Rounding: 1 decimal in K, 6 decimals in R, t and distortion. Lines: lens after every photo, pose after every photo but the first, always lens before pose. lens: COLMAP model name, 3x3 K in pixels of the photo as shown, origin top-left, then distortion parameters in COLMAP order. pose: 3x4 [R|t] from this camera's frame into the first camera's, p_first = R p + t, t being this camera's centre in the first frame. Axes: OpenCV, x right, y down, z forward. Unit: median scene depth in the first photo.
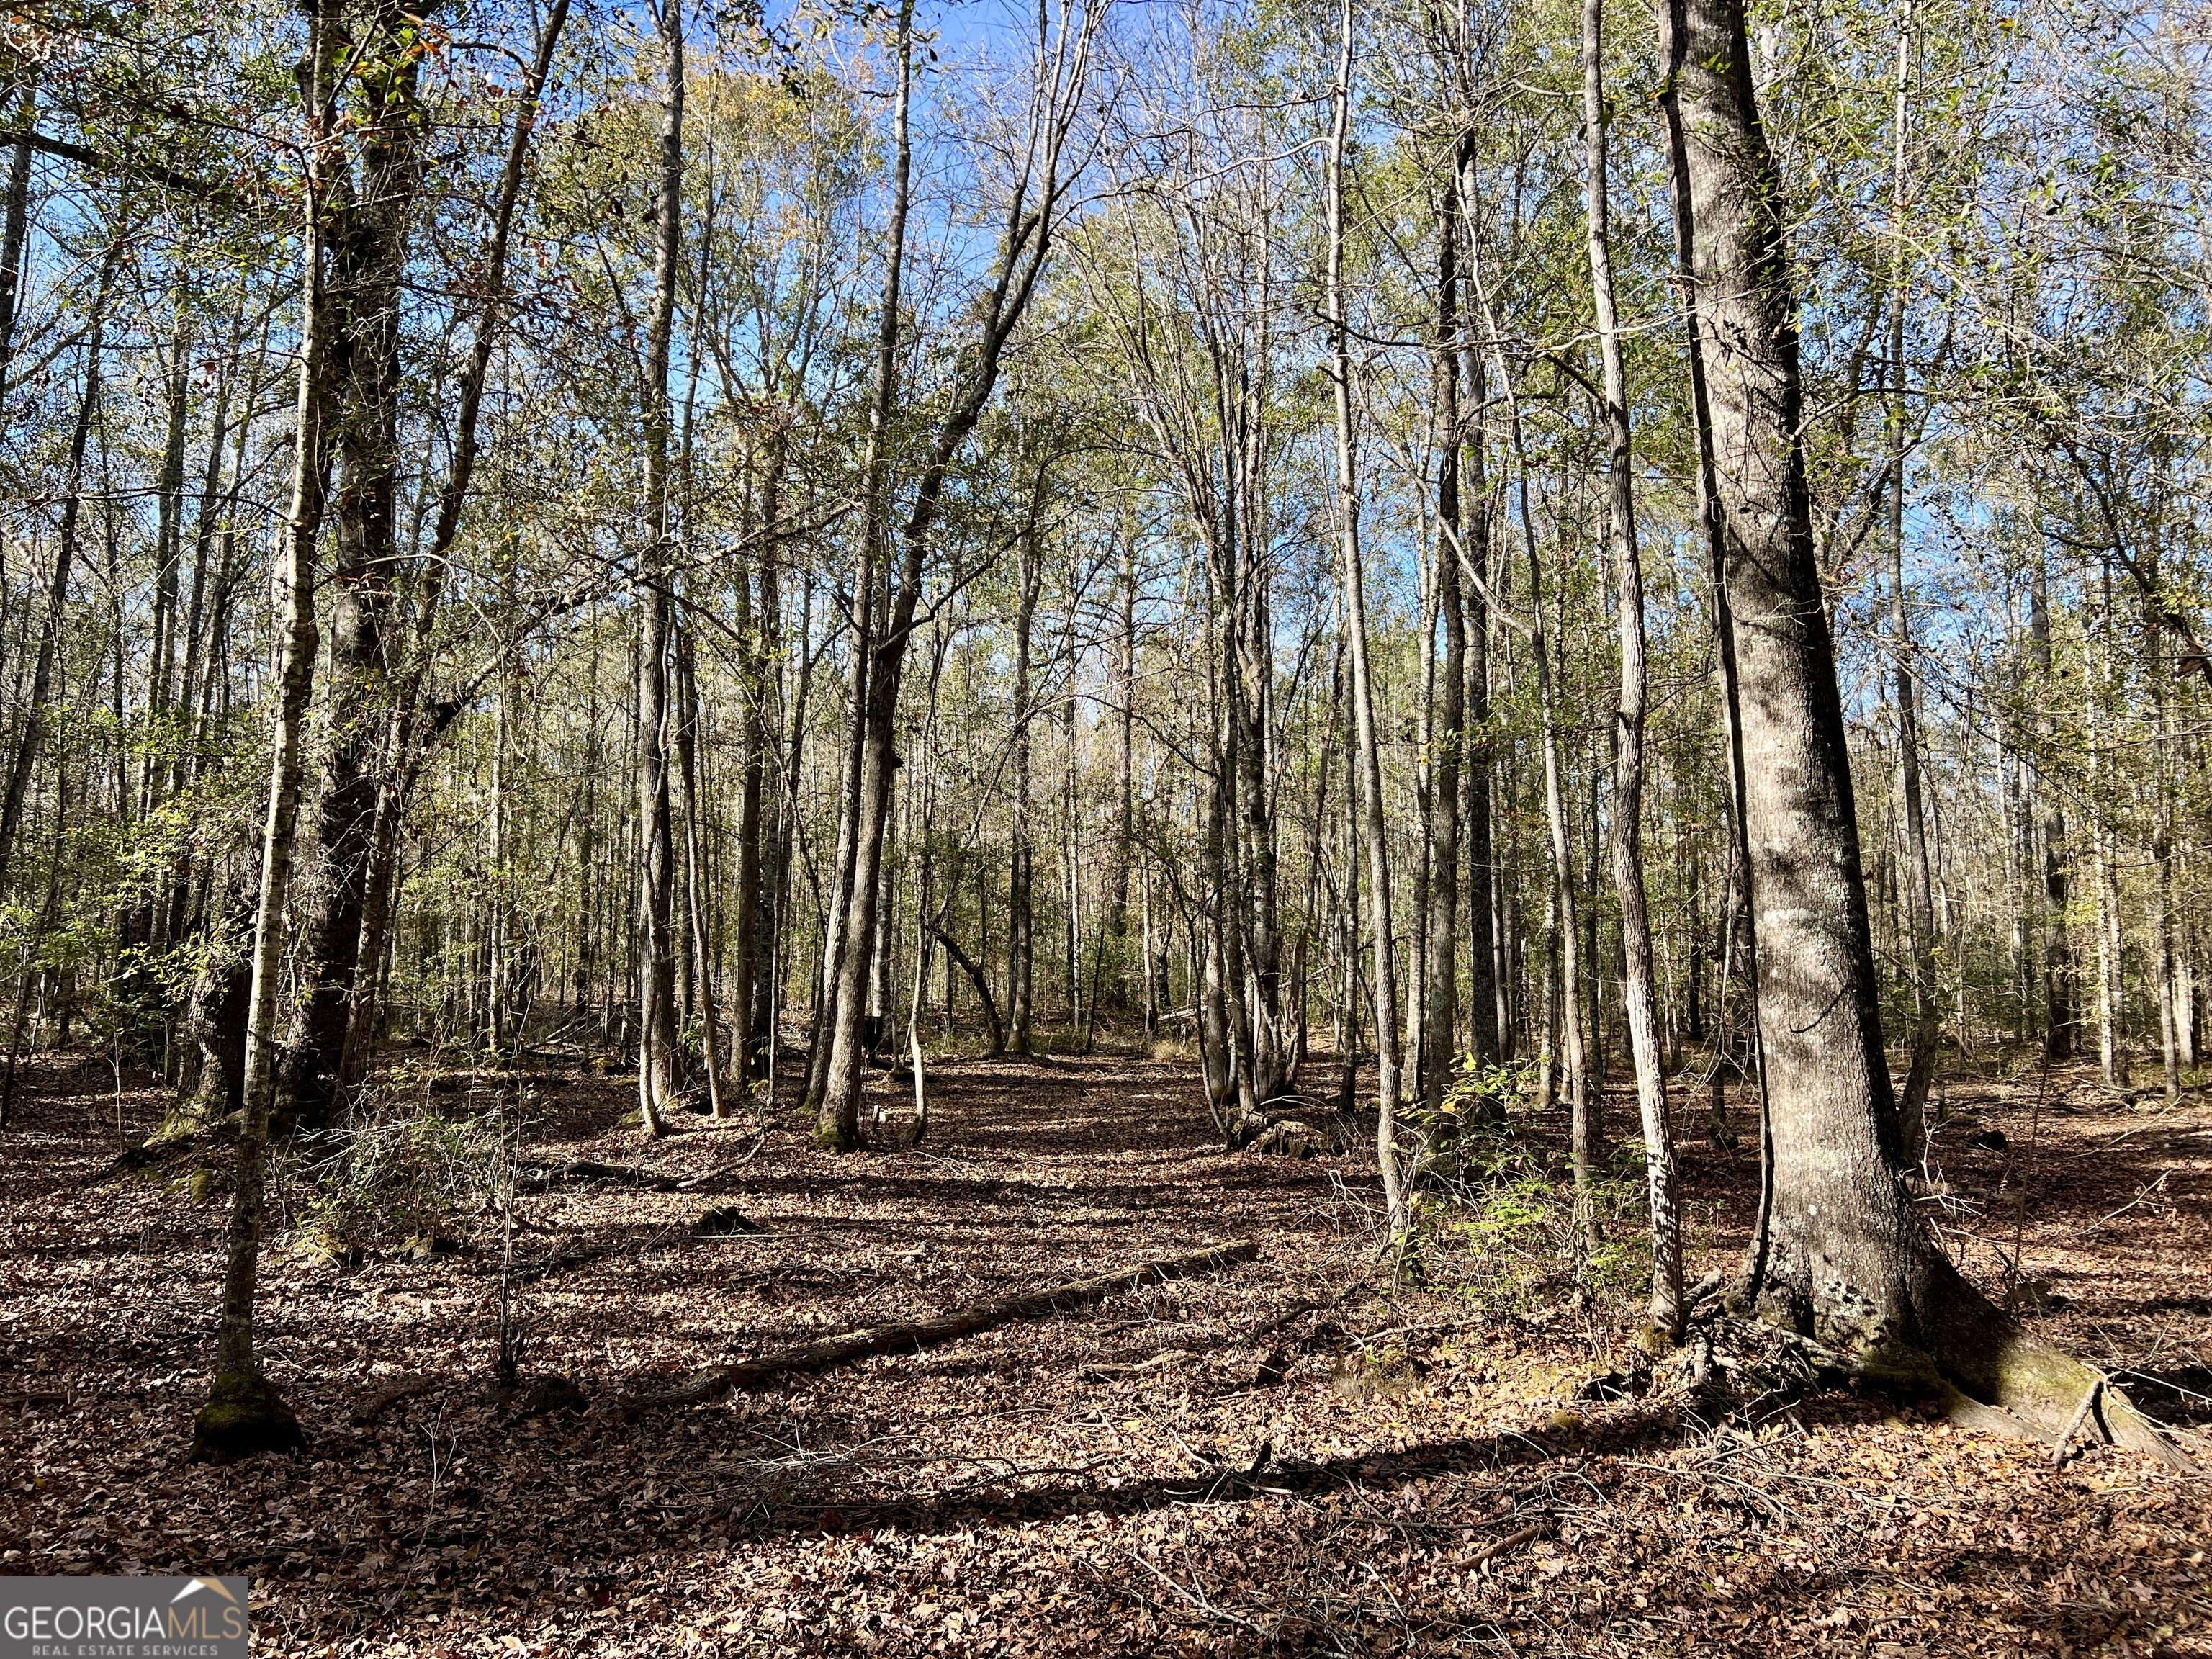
lens RADIAL K [[1673.2, 0, 1106.0], [0, 1673.2, 829.5], [0, 0, 1]] dist [0.000196, -0.000110]
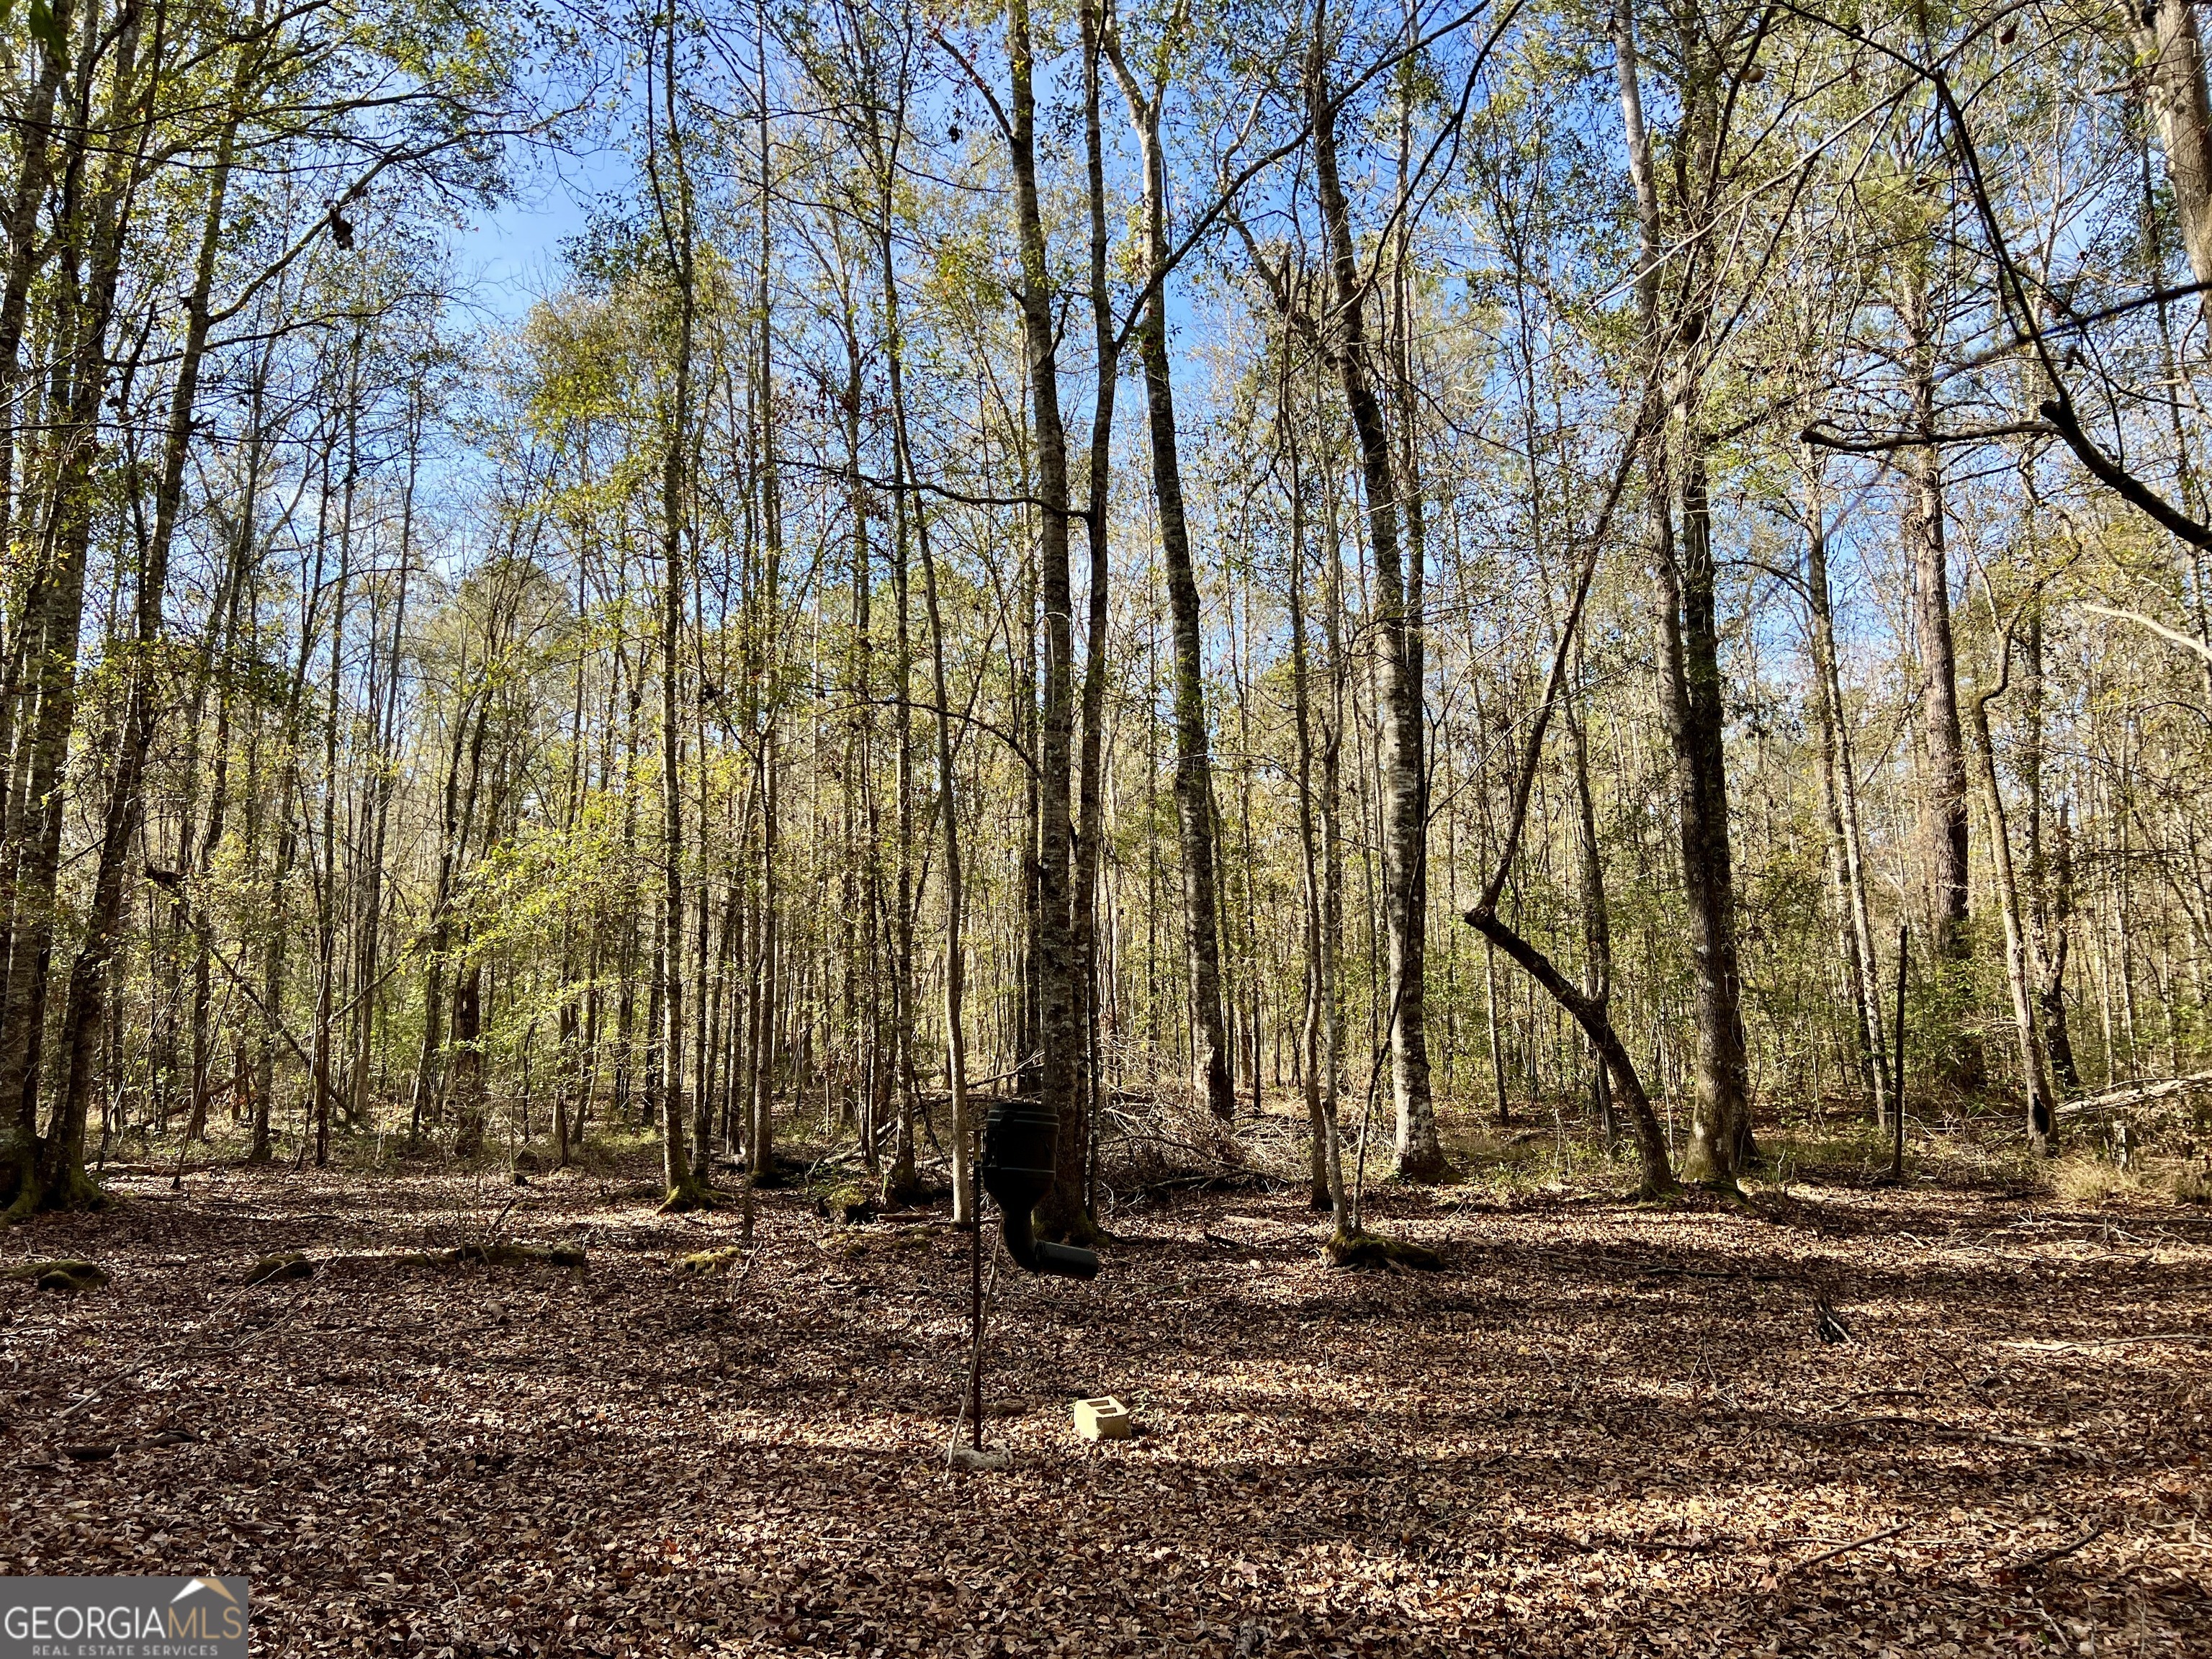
lens RADIAL K [[1673.2, 0, 1106.0], [0, 1673.2, 829.5], [0, 0, 1]] dist [0.000196, -0.000110]
pose [[0.889412, -0.084637, -0.449203, 0.013137], [0.058586, 0.995711, -0.071610, 0.060355], [0.453337, 0.037374, 0.890555, 0.521285]]
